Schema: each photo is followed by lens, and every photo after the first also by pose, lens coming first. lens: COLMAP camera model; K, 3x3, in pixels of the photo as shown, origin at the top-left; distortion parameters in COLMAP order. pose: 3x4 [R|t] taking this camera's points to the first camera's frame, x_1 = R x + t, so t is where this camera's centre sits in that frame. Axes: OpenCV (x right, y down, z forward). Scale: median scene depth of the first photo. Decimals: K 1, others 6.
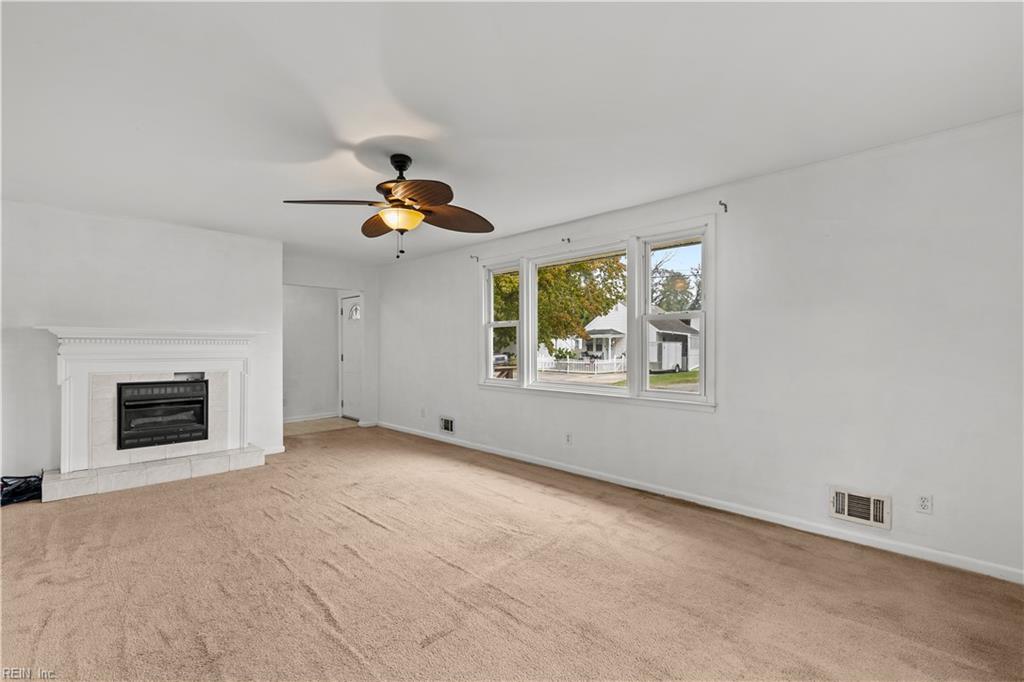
lens RADIAL K [[445.4, 0, 510.7], [0, 445.4, 337.3], [0, 0, 1]] dist [0.000442, 0.000051]
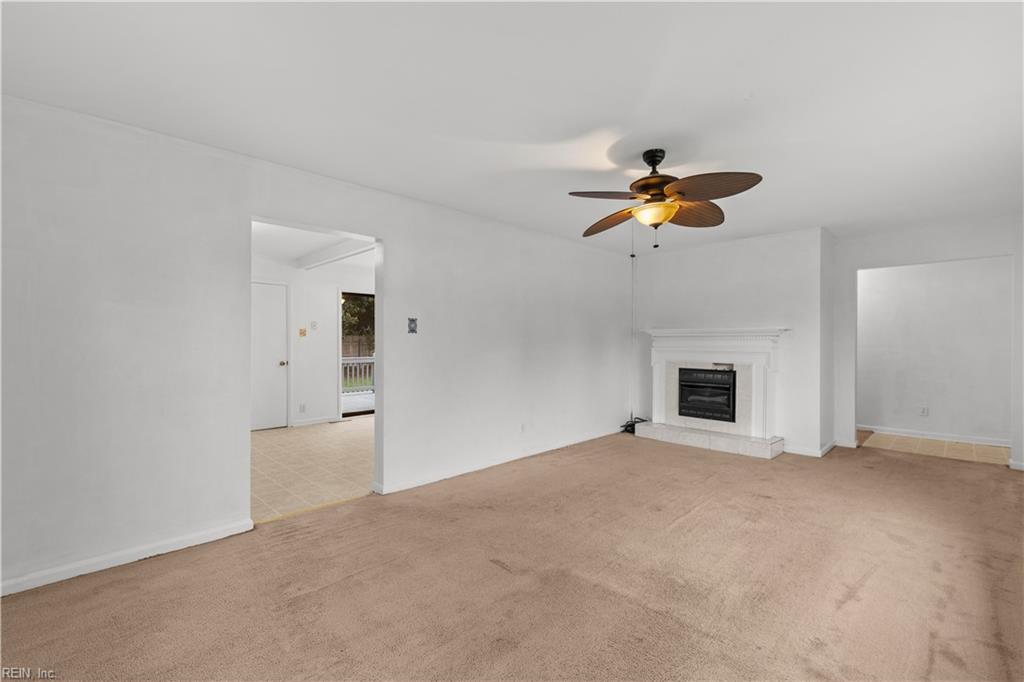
lens RADIAL K [[445.4, 0, 510.7], [0, 445.4, 337.3], [0, 0, 1]] dist [0.000442, 0.000051]
pose [[-0.026586, -0.010282, -0.999594, 0.525503], [0.023019, 0.999676, -0.010895, 0.008981], [0.999381, -0.023299, -0.026341, 0.493529]]
